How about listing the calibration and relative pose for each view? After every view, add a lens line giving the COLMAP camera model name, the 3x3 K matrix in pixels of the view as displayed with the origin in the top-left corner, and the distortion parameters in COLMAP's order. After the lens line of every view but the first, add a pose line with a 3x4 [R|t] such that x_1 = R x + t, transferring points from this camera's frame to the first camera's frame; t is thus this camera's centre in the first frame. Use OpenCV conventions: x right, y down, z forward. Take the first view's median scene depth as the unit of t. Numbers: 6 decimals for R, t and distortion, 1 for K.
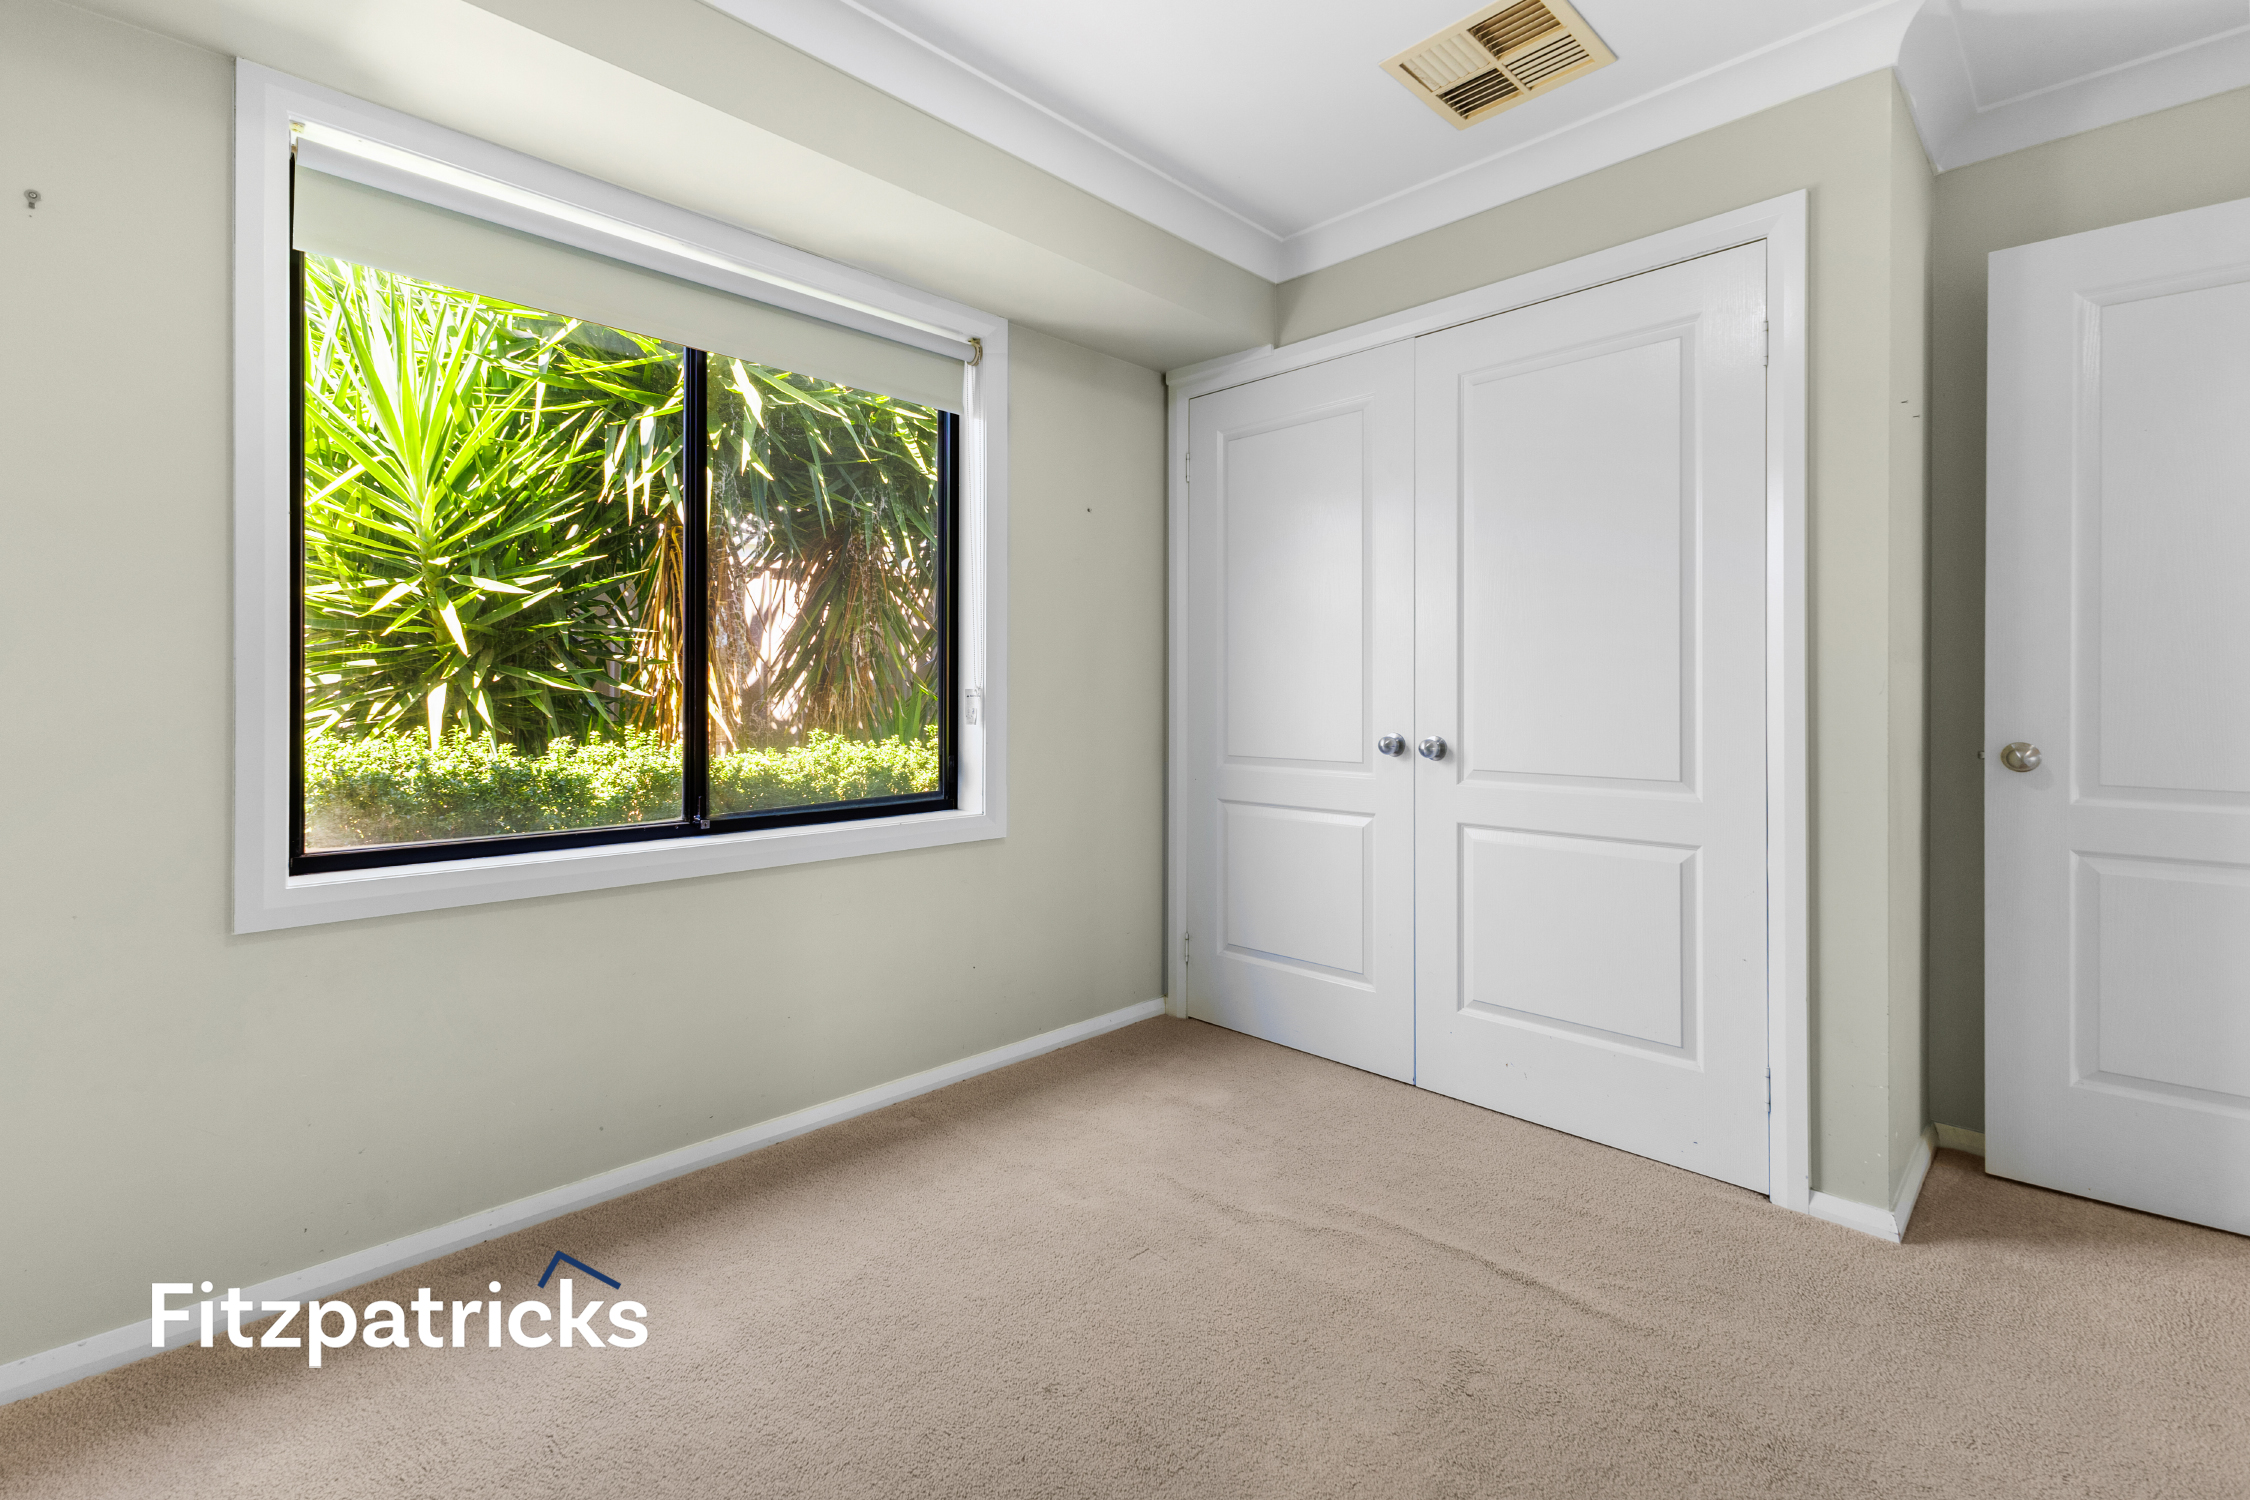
lens RADIAL K [[983.0, 0, 1132.8], [0, 983.0, 740.0], [0, 0, 1]] dist [0.010306, -0.000776]
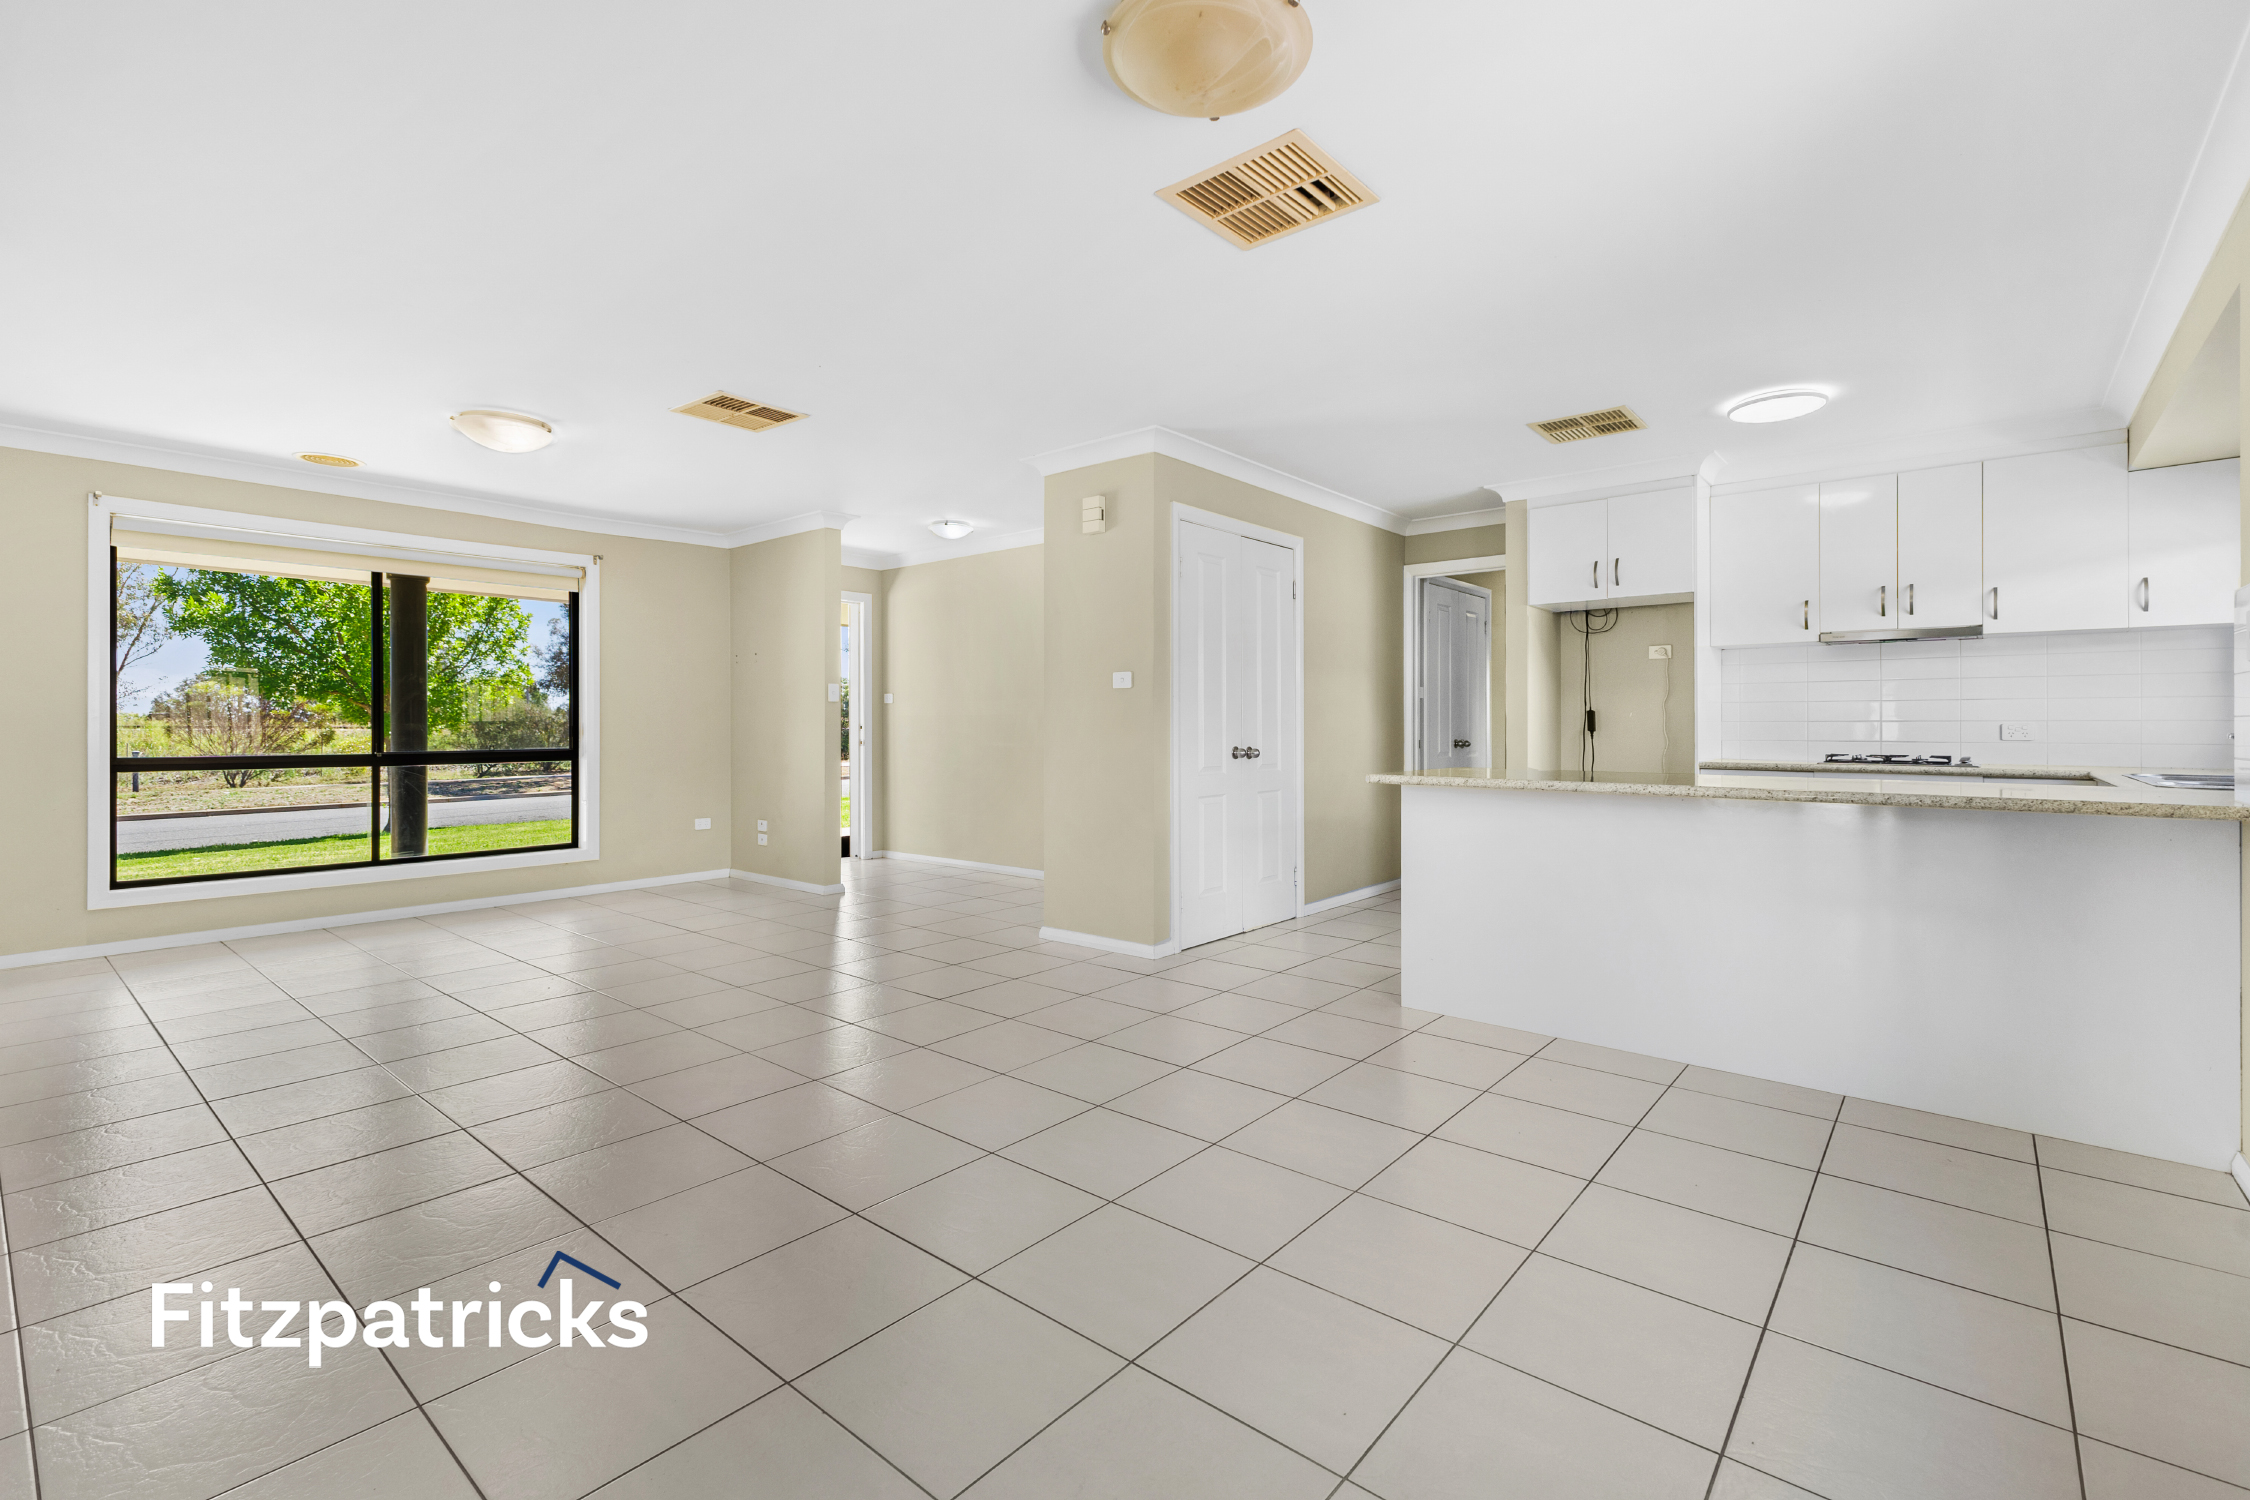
lens RADIAL K [[983.0, 0, 1125.6], [0, 983.0, 741.5], [0, 0, 1]] dist [0.010306, -0.000776]
pose [[0.996436, 0.009886, 0.083775, 0.692742], [-0.010345, 0.999934, 0.005044, -0.132905], [-0.083720, -0.005893, 0.996472, -0.790979]]
